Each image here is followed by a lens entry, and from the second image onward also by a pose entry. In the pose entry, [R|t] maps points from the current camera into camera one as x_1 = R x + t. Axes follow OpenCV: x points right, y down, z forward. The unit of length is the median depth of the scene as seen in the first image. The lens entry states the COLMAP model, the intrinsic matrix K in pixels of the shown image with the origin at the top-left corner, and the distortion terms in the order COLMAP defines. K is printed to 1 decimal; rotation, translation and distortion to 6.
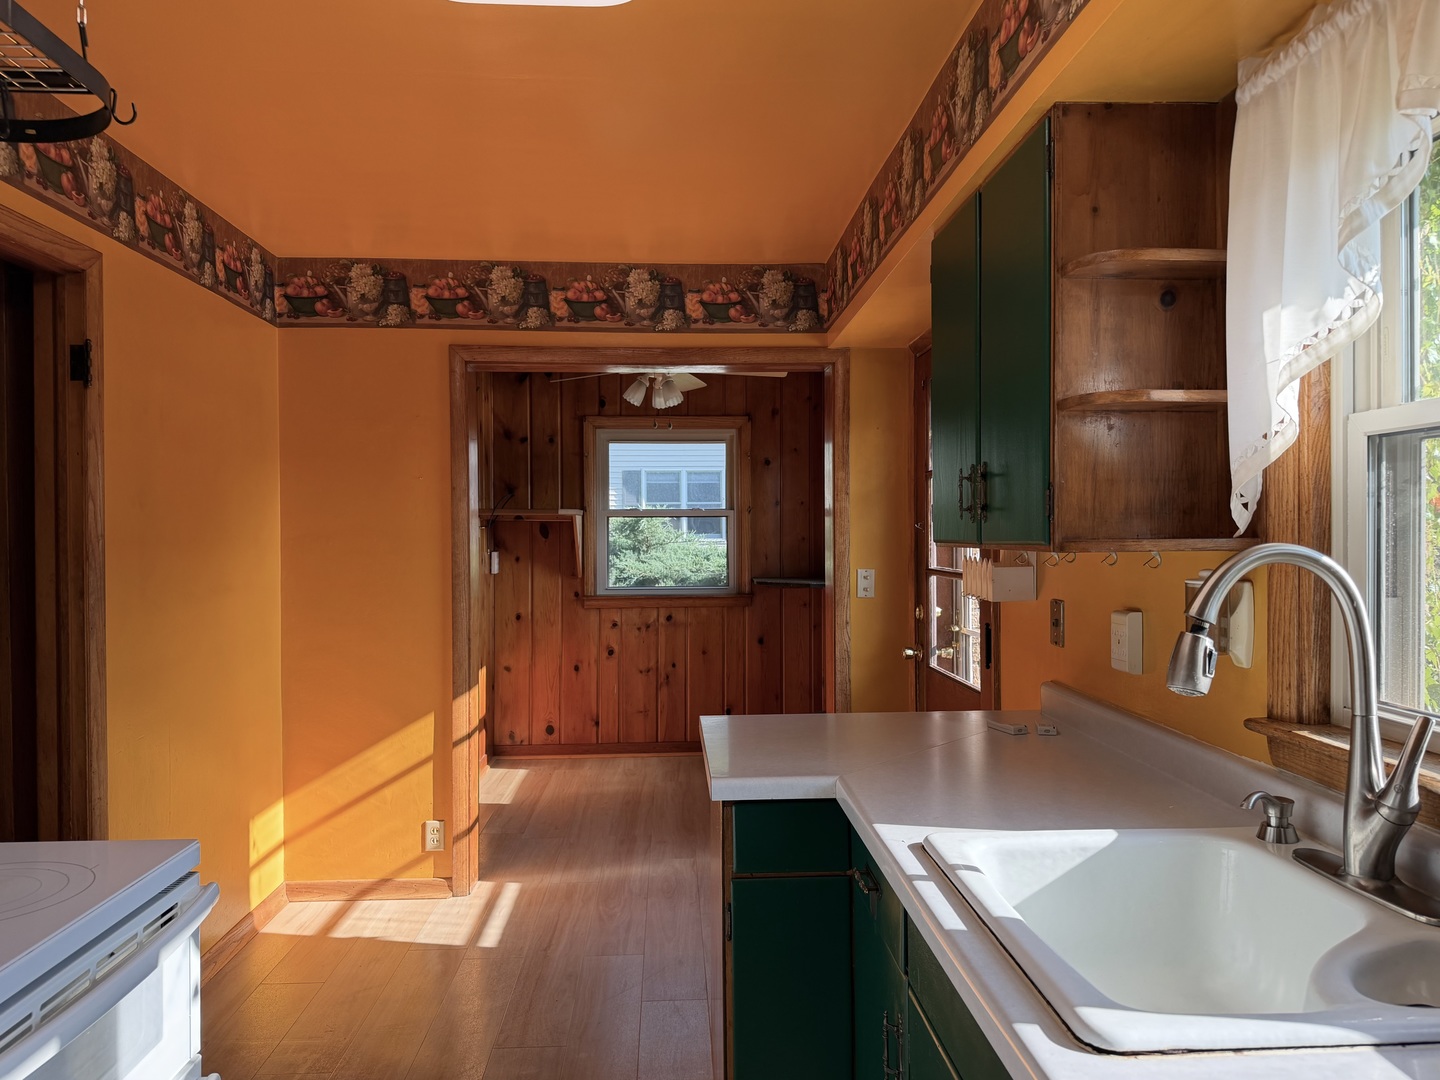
lens RADIAL K [[1060.5, 0, 720.0], [0, 1060.5, 540.0], [0, 0, 1]] dist [0.105802, -0.161866]
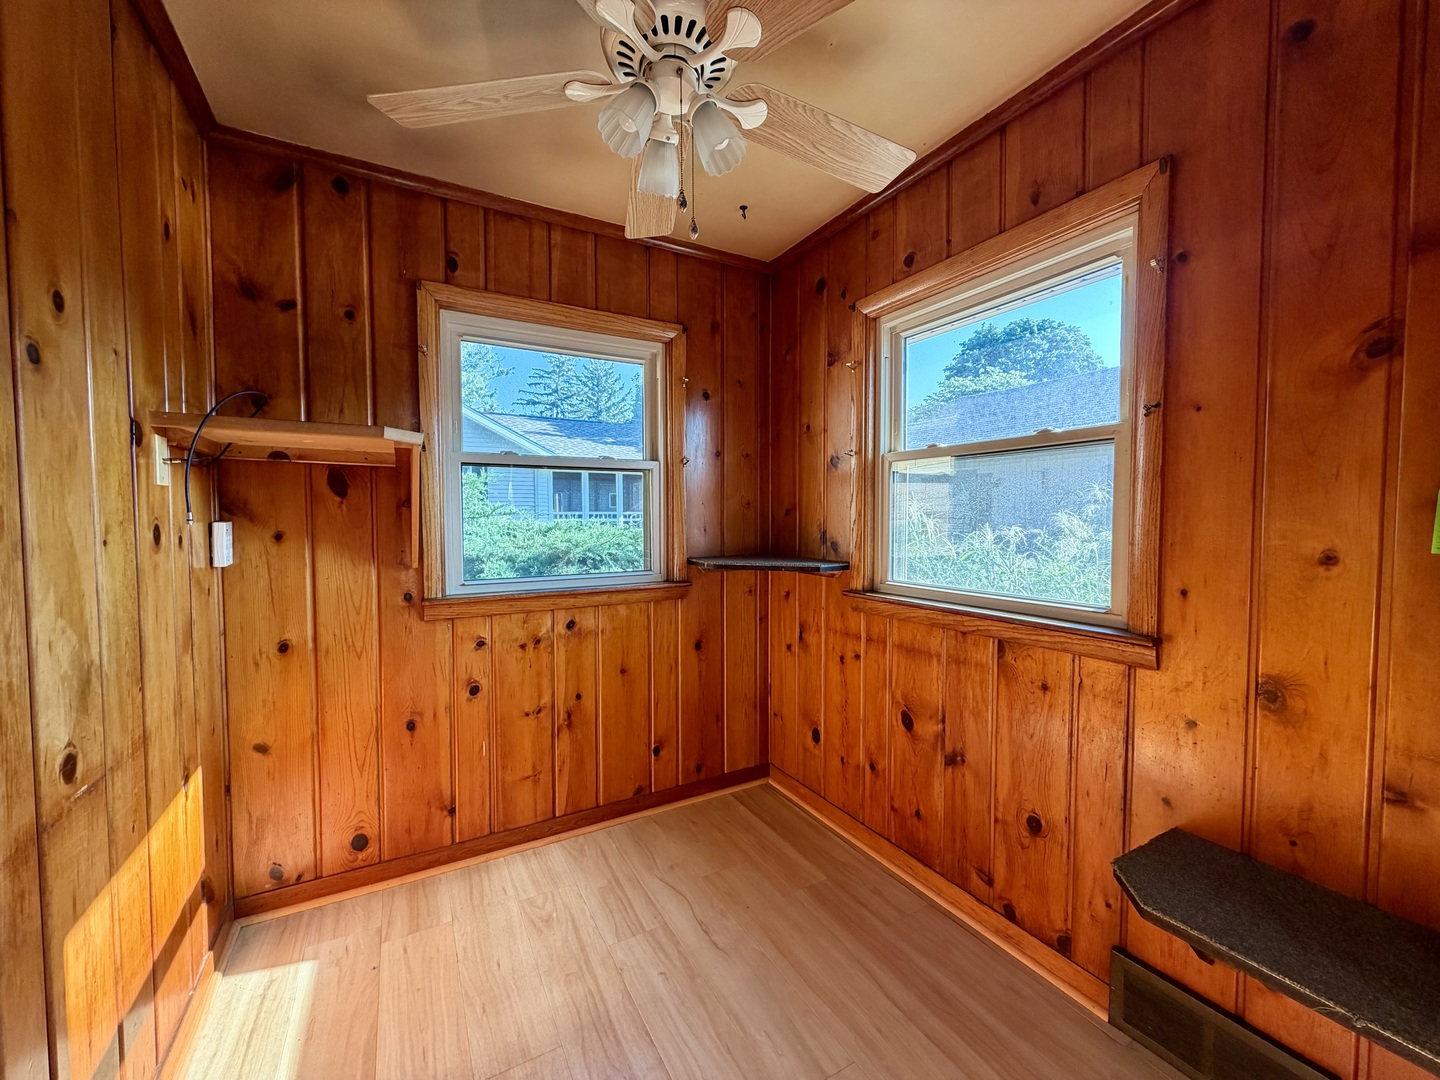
lens RADIAL K [[577.6, 0, 720.0], [0, 577.6, 540.0], [0, 0, 1]] dist [-0.001616, -0.000108]
pose [[0.906706, -0.015527, 0.421477, -0.113323], [0.000823, 0.999385, 0.035048, 0.010040], [-0.421762, -0.031432, 0.906162, 0.651331]]
